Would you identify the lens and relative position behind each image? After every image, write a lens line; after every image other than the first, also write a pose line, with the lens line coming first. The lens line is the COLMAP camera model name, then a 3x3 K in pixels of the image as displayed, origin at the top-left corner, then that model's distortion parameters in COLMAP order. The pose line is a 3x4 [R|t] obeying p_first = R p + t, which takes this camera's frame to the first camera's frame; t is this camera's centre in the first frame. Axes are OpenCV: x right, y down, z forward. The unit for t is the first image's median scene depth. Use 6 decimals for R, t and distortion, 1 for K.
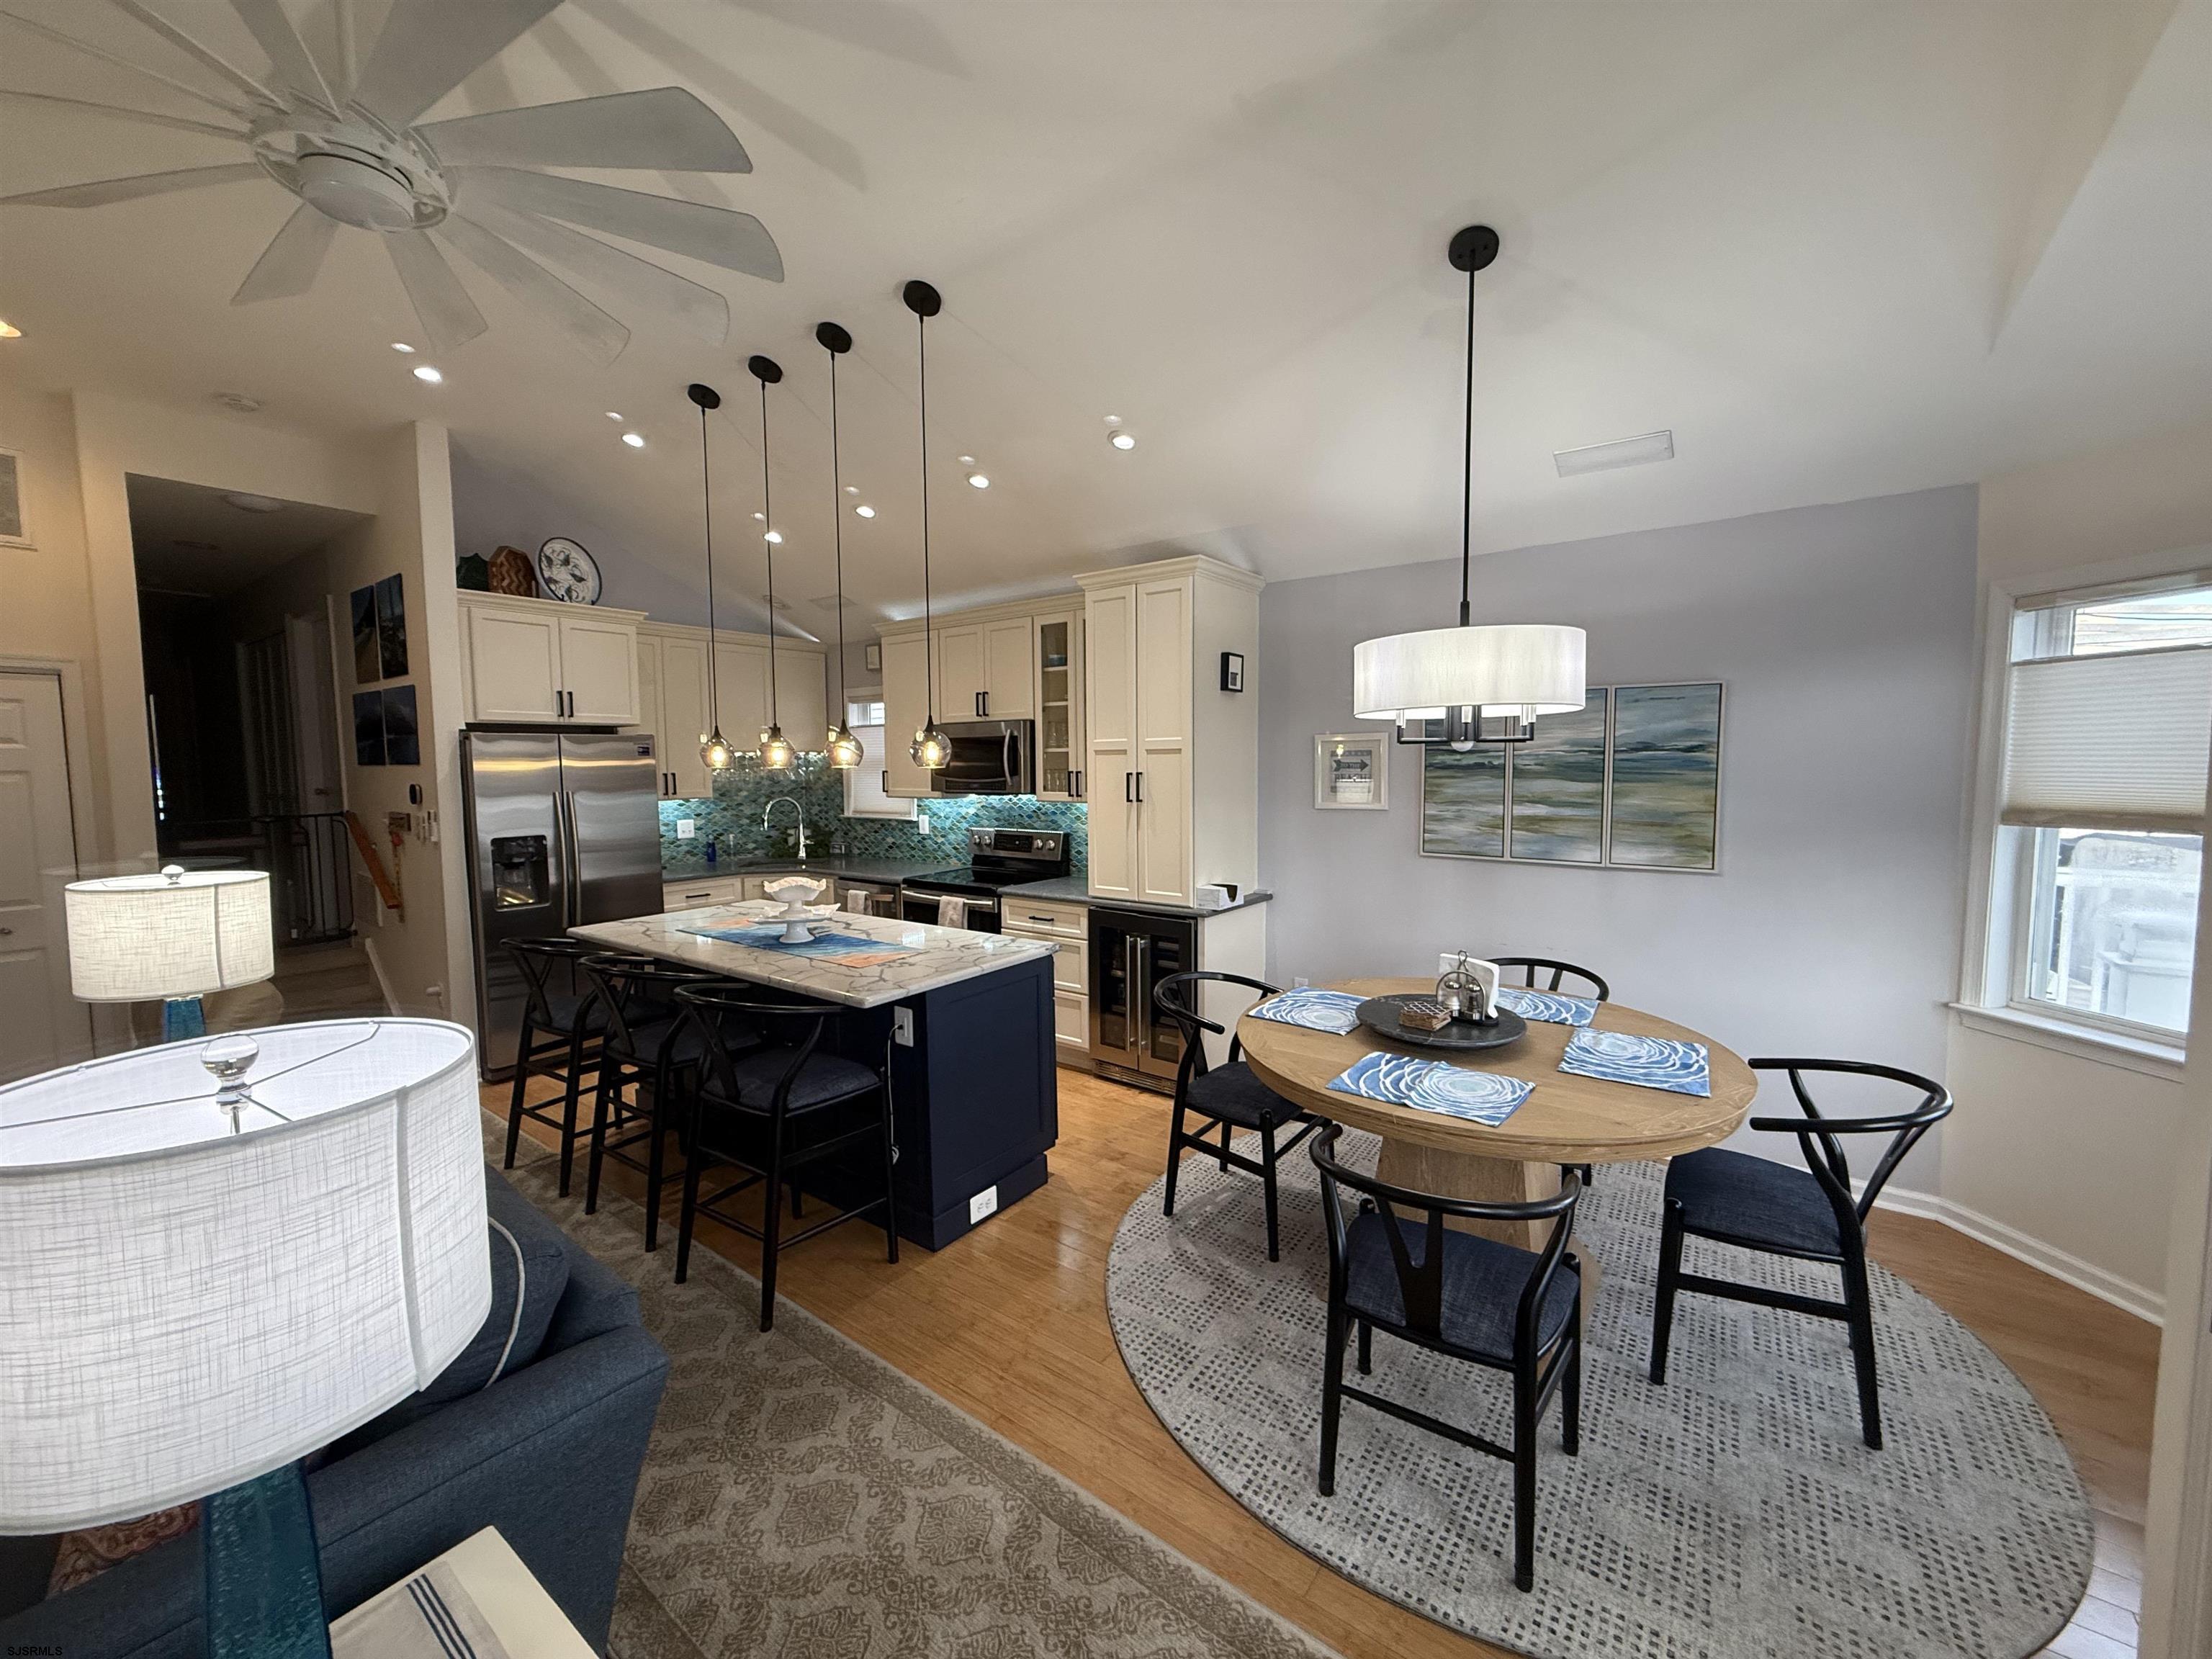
lens RADIAL K [[880.0, 0, 1100.2], [0, 880.0, 828.1], [0, 0, 1]] dist [0.001811, -0.000153]
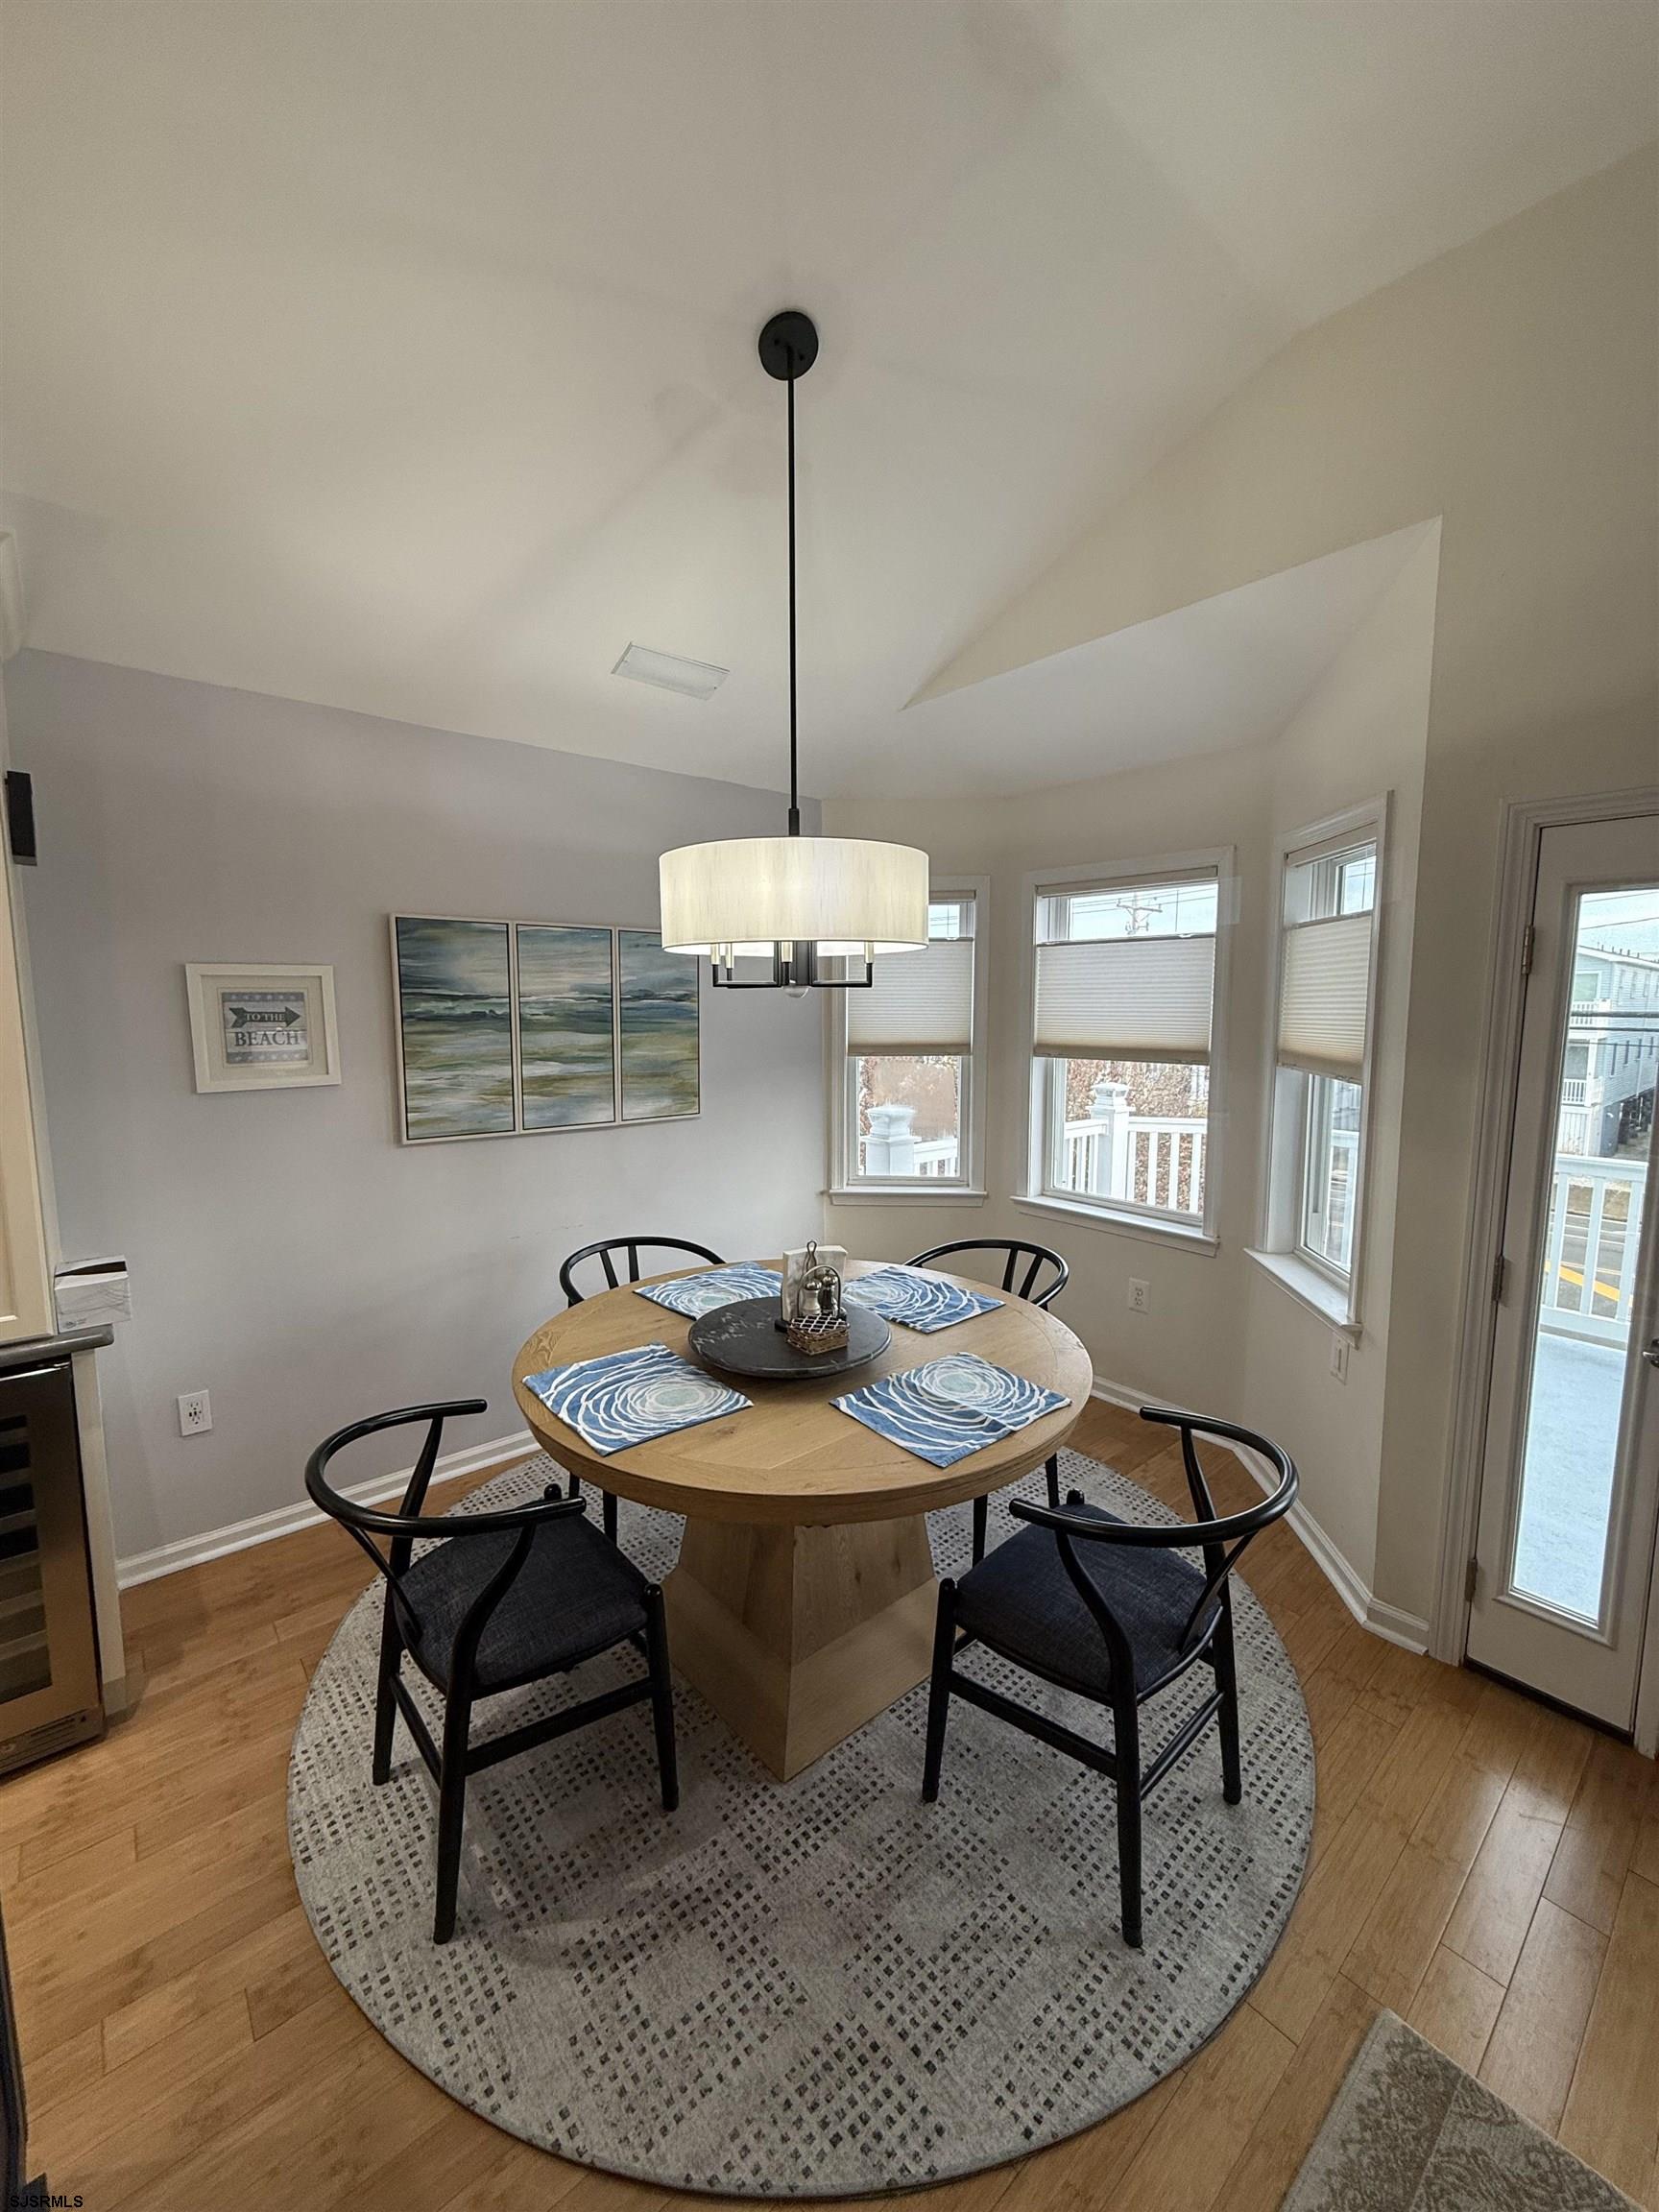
lens RADIAL K [[880.0, 0, 833.2], [0, 880.0, 1102.5], [0, 0, 1]] dist [0.001811, -0.000153]
pose [[0.212335, -0.102424, 0.971814, -0.229864], [0.073643, 0.993341, 0.088602, -0.037747], [-0.974418, 0.052754, 0.218464, 0.491959]]
